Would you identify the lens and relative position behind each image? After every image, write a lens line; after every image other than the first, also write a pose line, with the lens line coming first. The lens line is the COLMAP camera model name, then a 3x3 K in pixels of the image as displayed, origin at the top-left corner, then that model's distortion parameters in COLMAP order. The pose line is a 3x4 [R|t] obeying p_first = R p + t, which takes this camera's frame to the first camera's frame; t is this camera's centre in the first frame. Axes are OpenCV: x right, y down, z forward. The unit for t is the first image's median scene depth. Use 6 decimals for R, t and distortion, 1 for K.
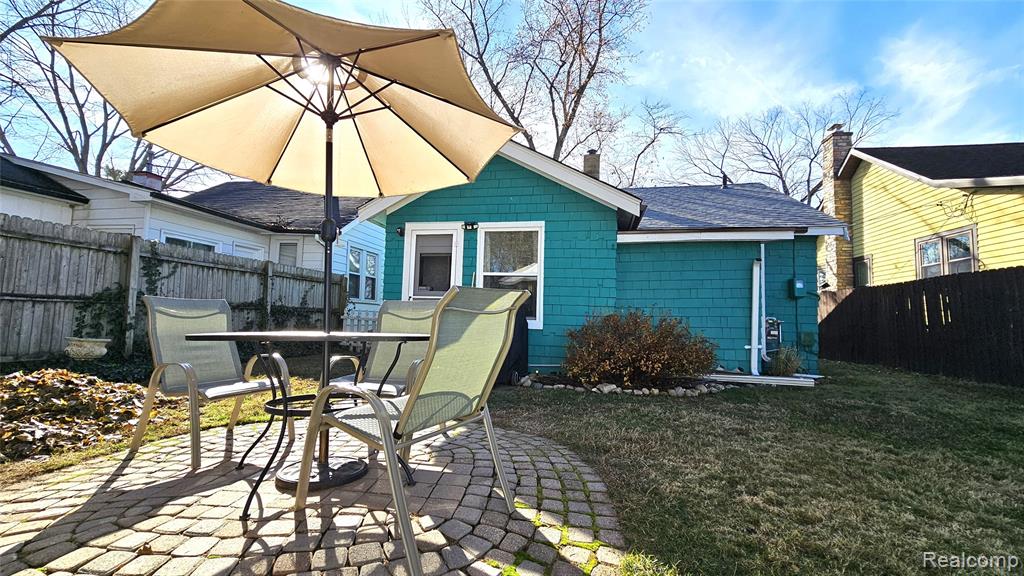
lens RADIAL K [[422.6, 0, 510.8], [0, 422.6, 291.4], [0, 0, 1]] dist [-0.002494, -0.001617]
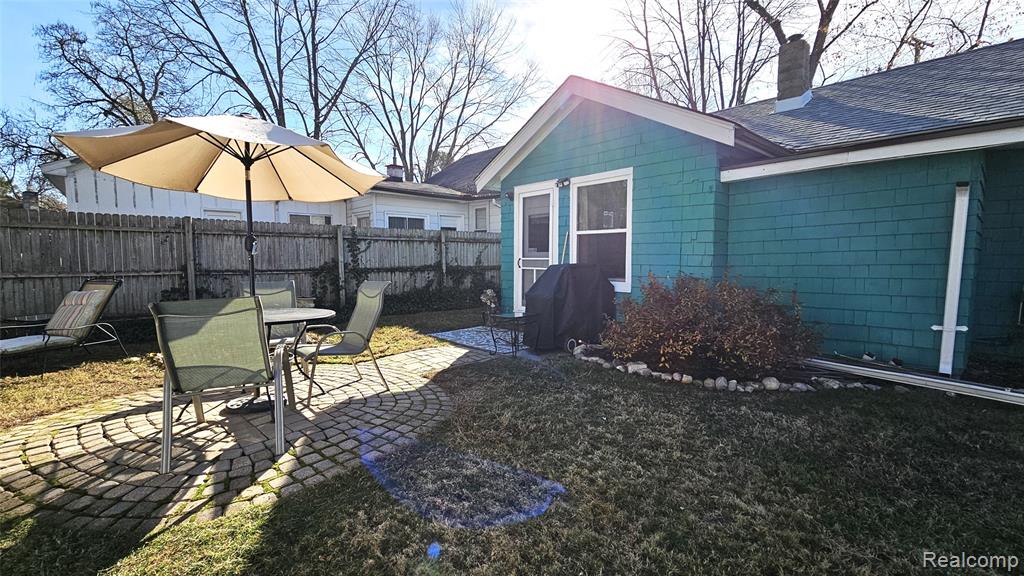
lens RADIAL K [[422.6, 0, 468.7], [0, 422.6, 297.4], [0, 0, 1]] dist [-0.002494, -0.001617]
pose [[0.799646, 0.019195, -0.600165, 0.381764], [0.064873, 0.990877, 0.118126, -0.031275], [0.596957, -0.133393, 0.791106, 0.101809]]
